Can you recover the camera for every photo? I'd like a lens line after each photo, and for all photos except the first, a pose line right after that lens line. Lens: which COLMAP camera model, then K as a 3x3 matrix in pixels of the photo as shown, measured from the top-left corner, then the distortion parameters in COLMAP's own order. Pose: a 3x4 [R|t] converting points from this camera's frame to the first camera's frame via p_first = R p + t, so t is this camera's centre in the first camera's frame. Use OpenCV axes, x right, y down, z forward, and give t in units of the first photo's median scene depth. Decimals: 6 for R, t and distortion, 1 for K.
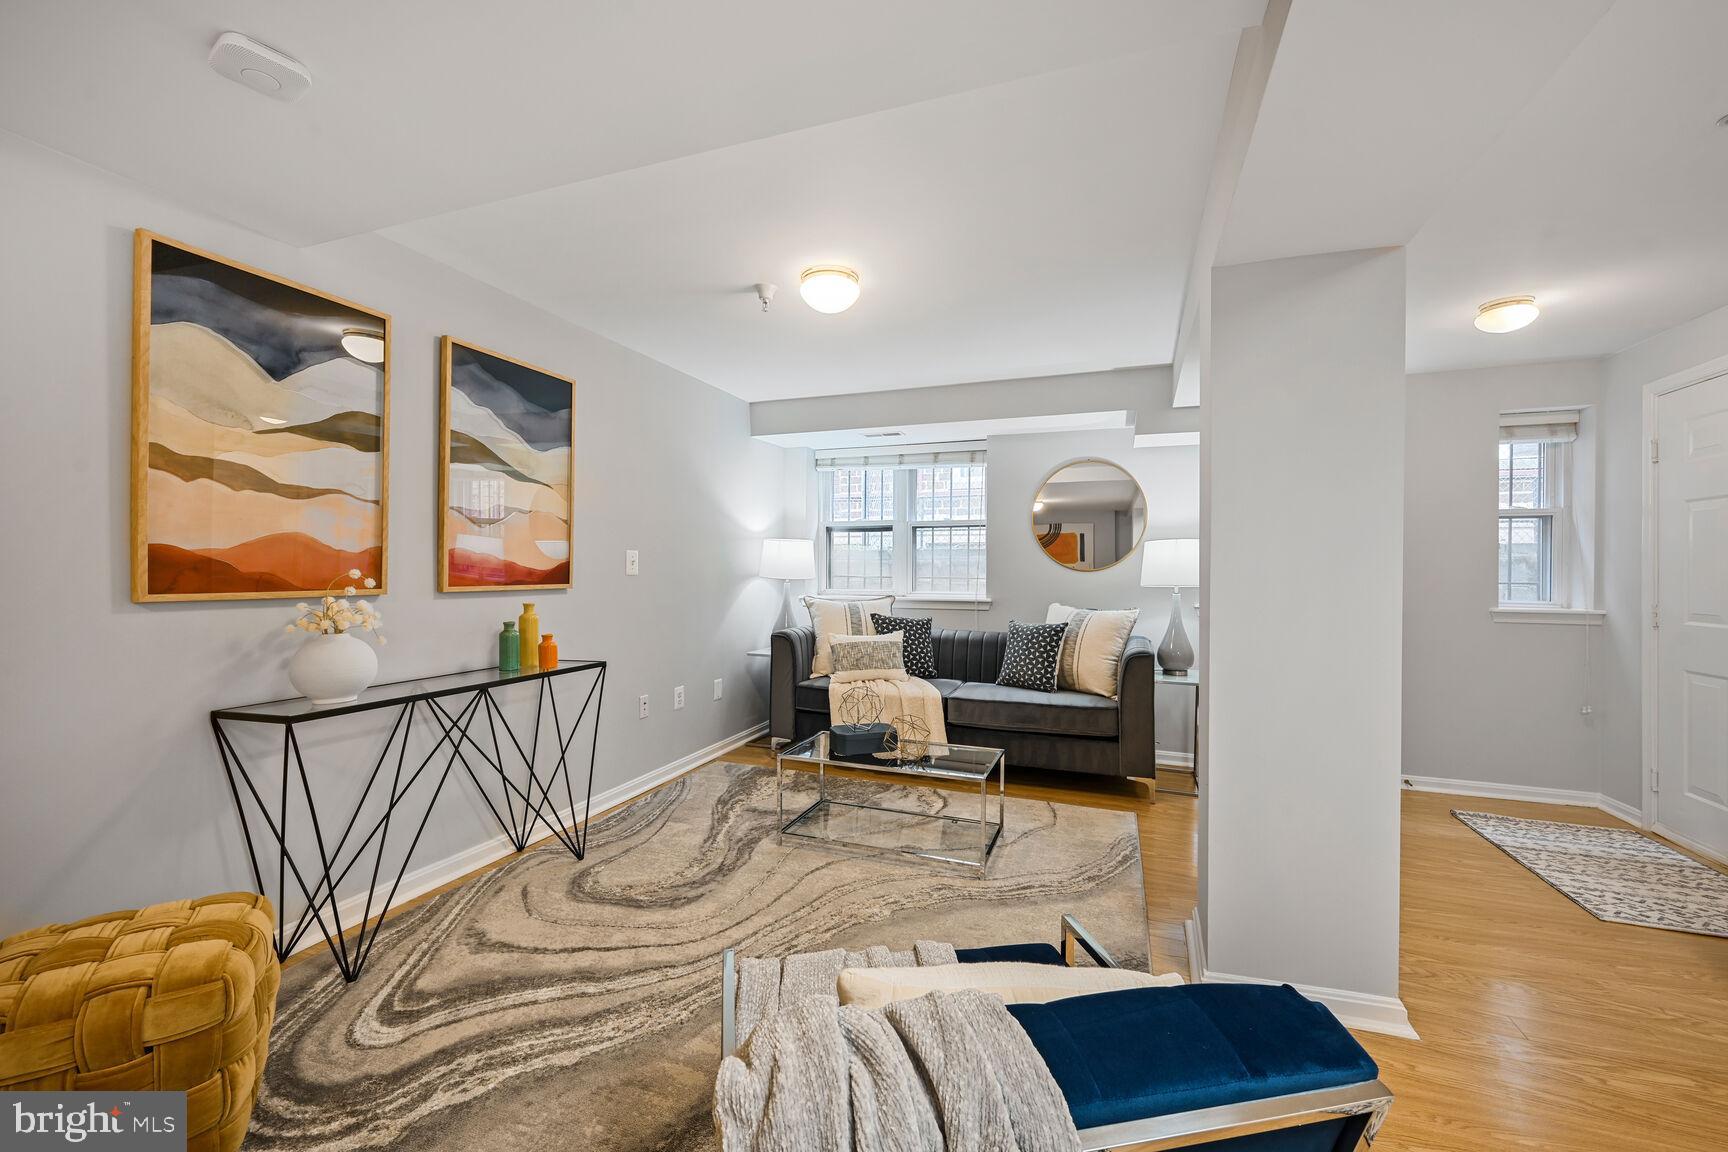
lens RADIAL K [[706.6, 0, 887.1], [0, 706.6, 564.6], [0, 0, 1]] dist [0.010848, -0.002021]
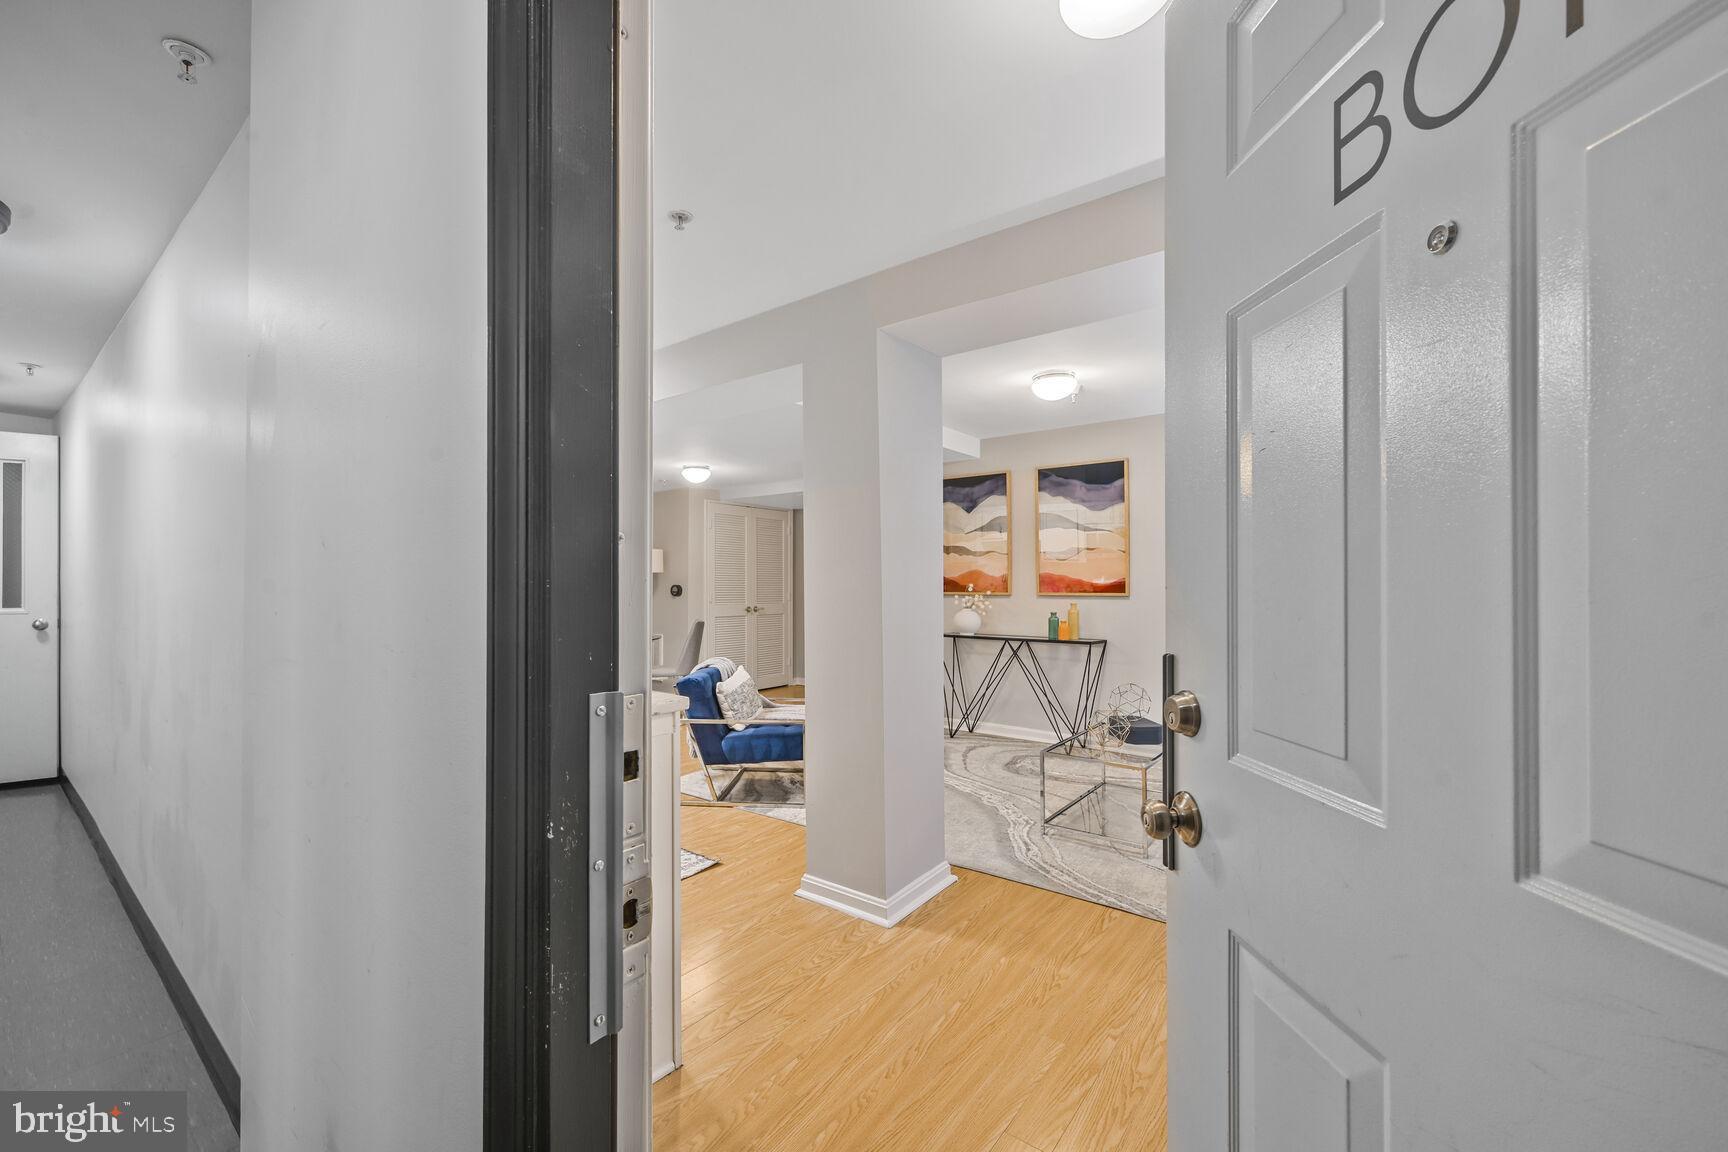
lens RADIAL K [[706.6, 0, 847.7], [0, 706.6, 565.0], [0, 0, 1]] dist [0.010848, -0.002021]
pose [[-0.287555, -0.032597, -0.957209, 1.151519], [0.002902, 0.999386, -0.034905, 0.017995], [0.957760, -0.012815, -0.287284, 0.841199]]
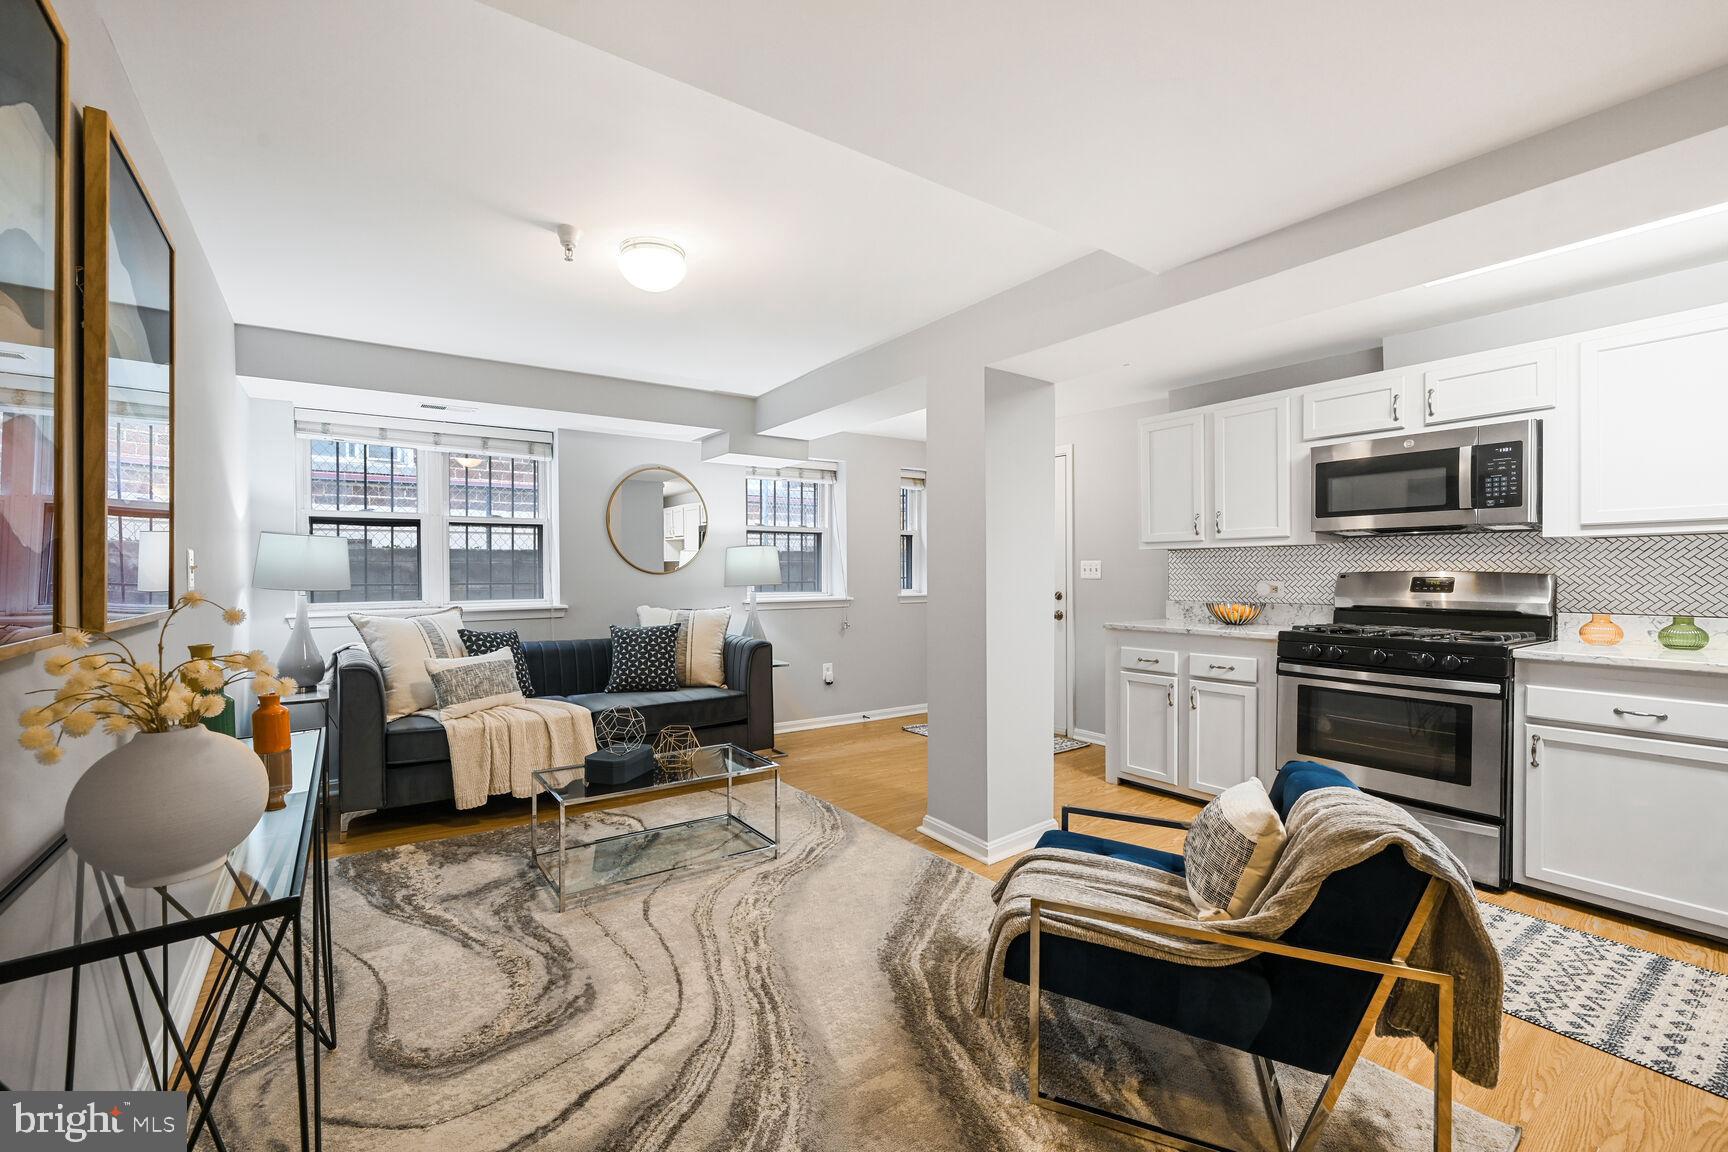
lens RADIAL K [[706.6, 0, 819.6], [0, 706.6, 581.4], [0, 0, 1]] dist [0.010848, -0.002021]
pose [[0.607223, -0.023043, 0.794197, -0.562904], [0.003431, 0.999646, 0.026380, -0.009296], [-0.794524, -0.013293, 0.607087, 0.239076]]
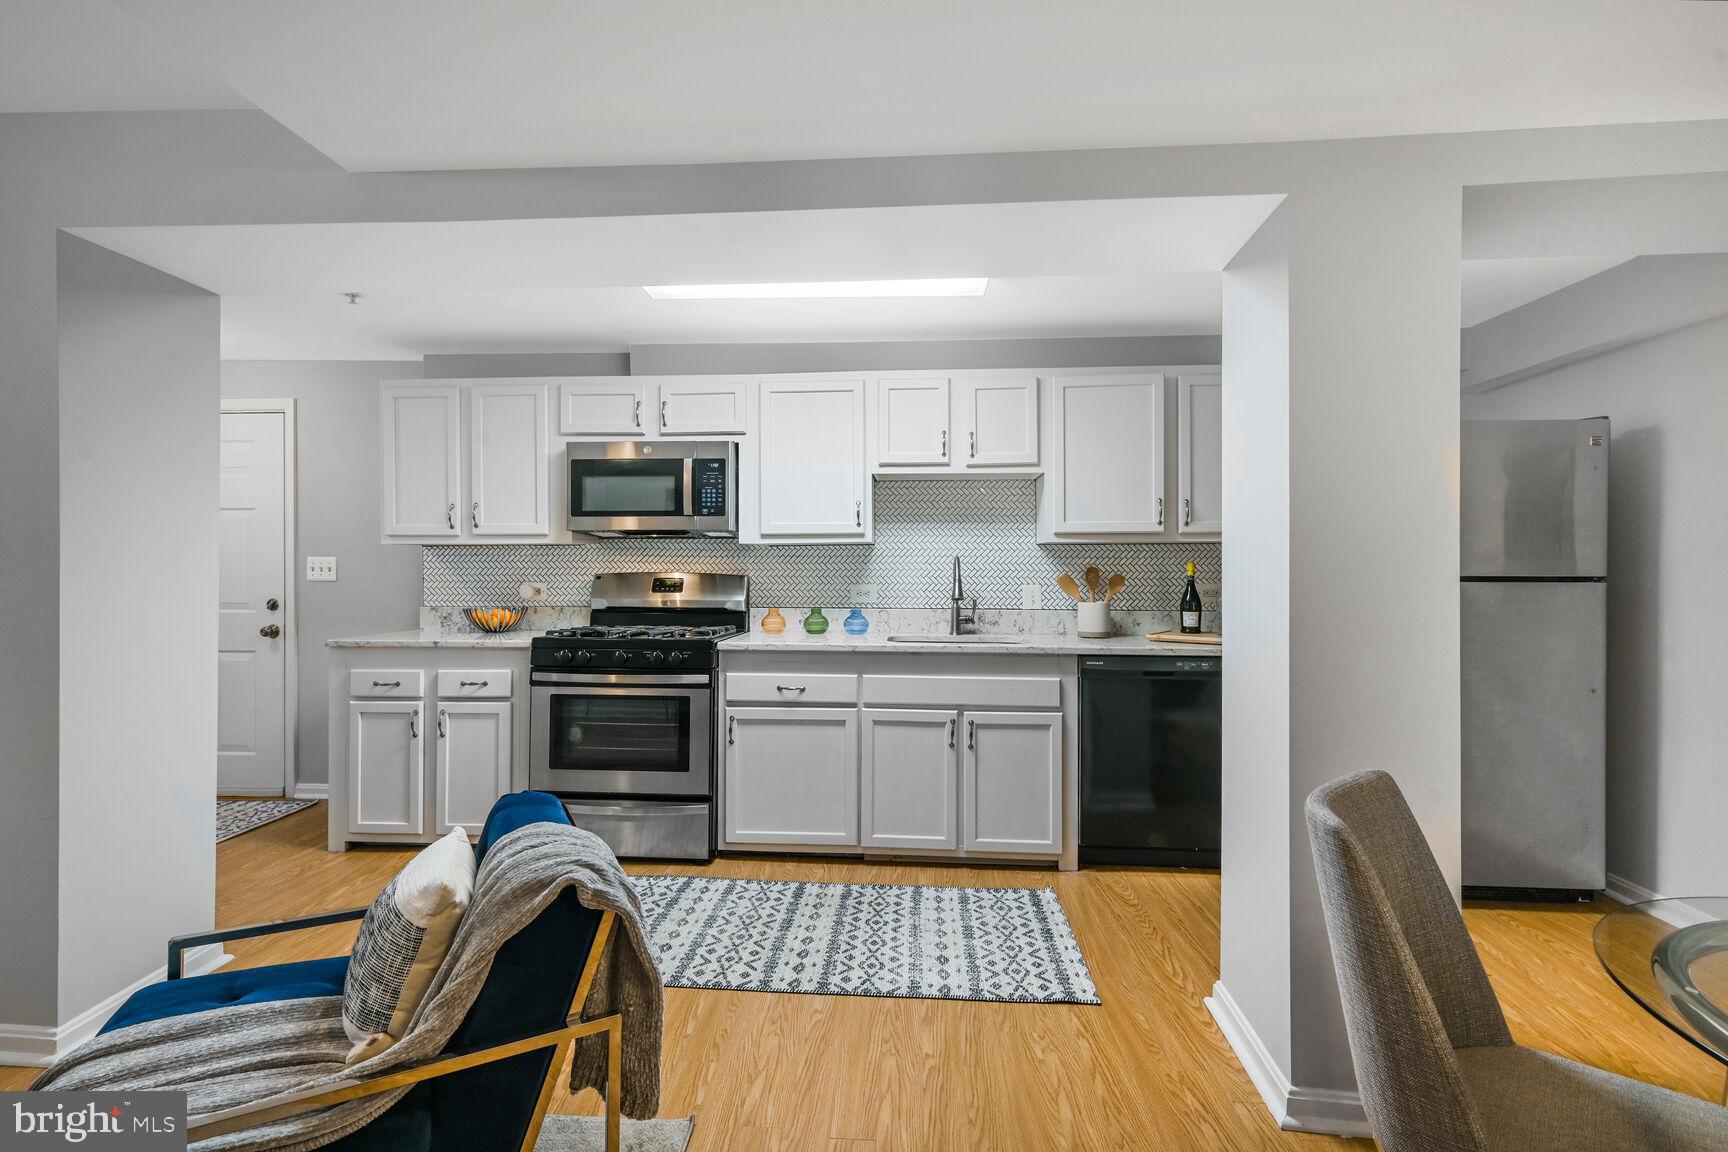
lens RADIAL K [[775.8, 0, 872.6], [0, 775.8, 568.5], [0, 0, 1]] dist [-0.016371, -0.001783]
pose [[-0.269041, -0.006839, 0.963104, -0.447344], [-0.012137, 0.999919, 0.003710, -0.008046], [-0.963052, -0.010691, -0.269103, 0.180628]]
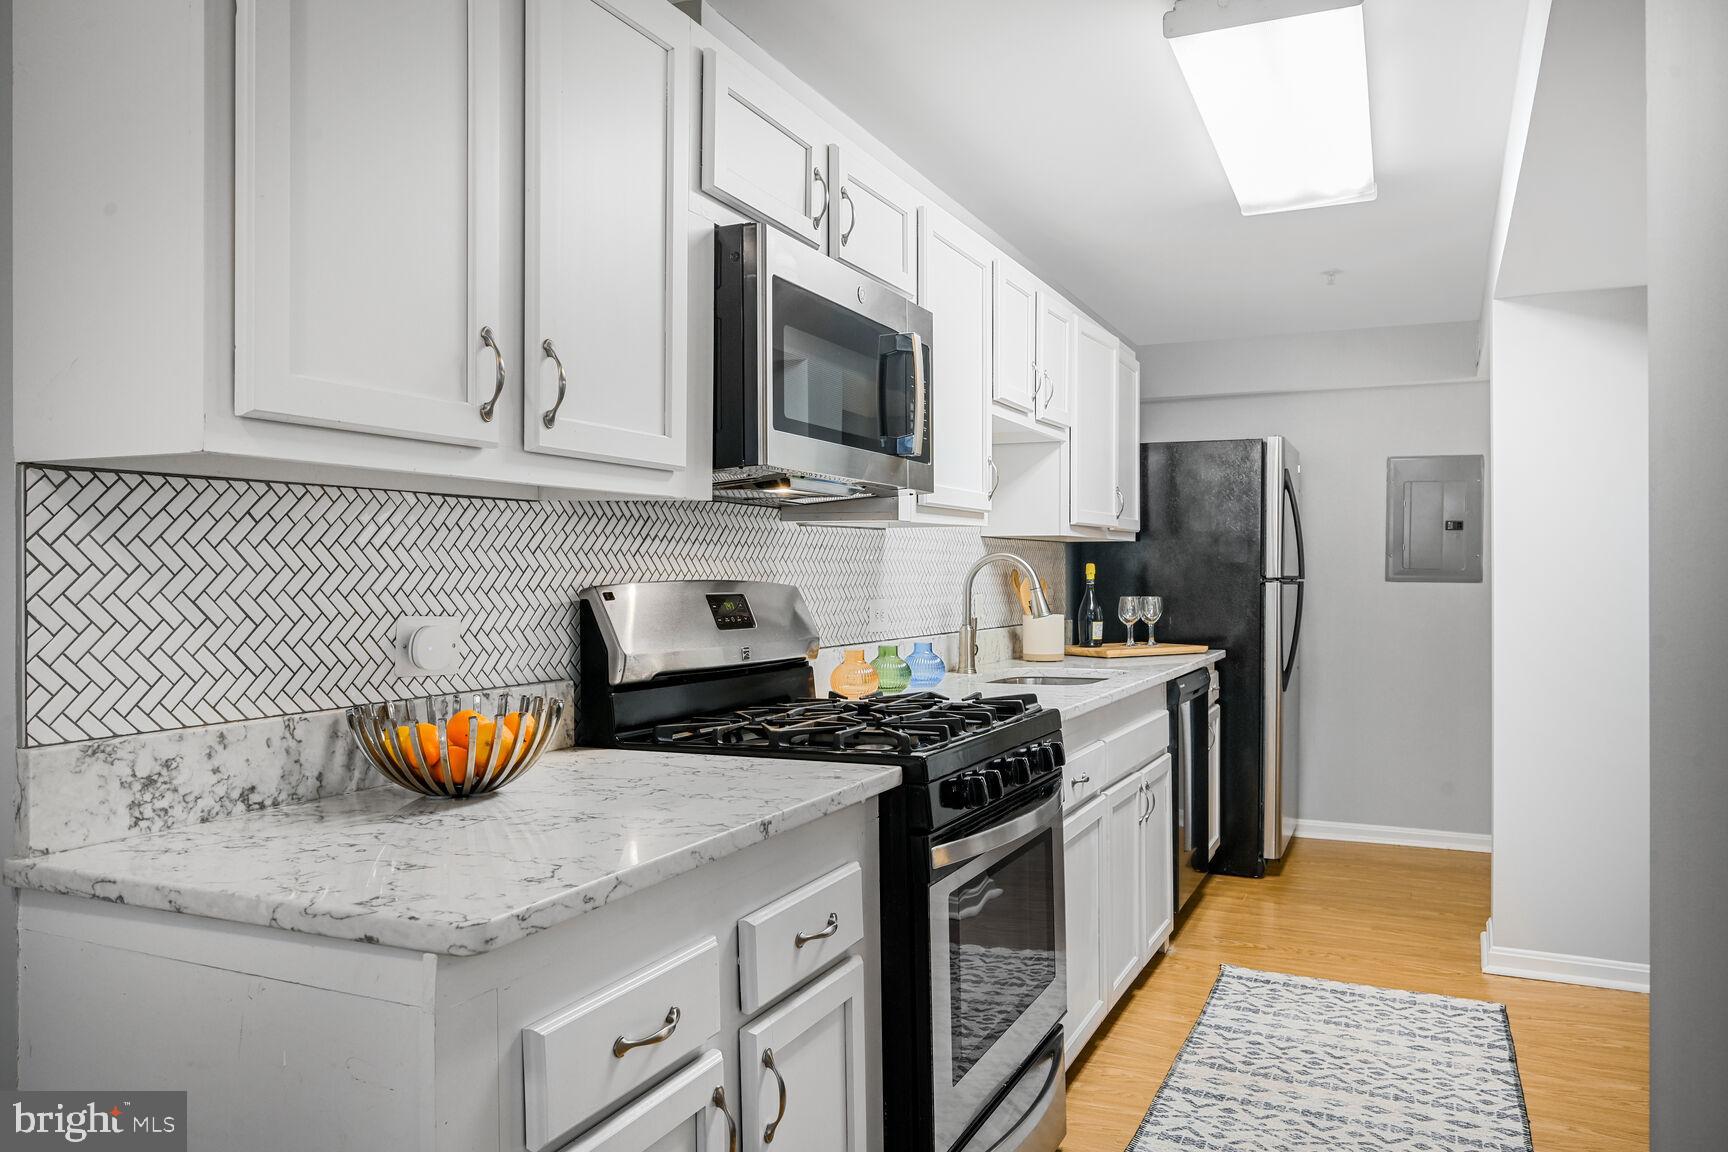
lens RADIAL K [[1204.0, 0, 851.3], [0, 1204.0, 575.7], [0, 0, 1]] dist [-0.023885, 0.006773]
pose [[-0.994118, -0.007160, 0.108064, 0.581985], [-0.007771, 0.999956, -0.005231, 0.006515], [-0.108021, -0.006040, -0.994130, 0.889476]]
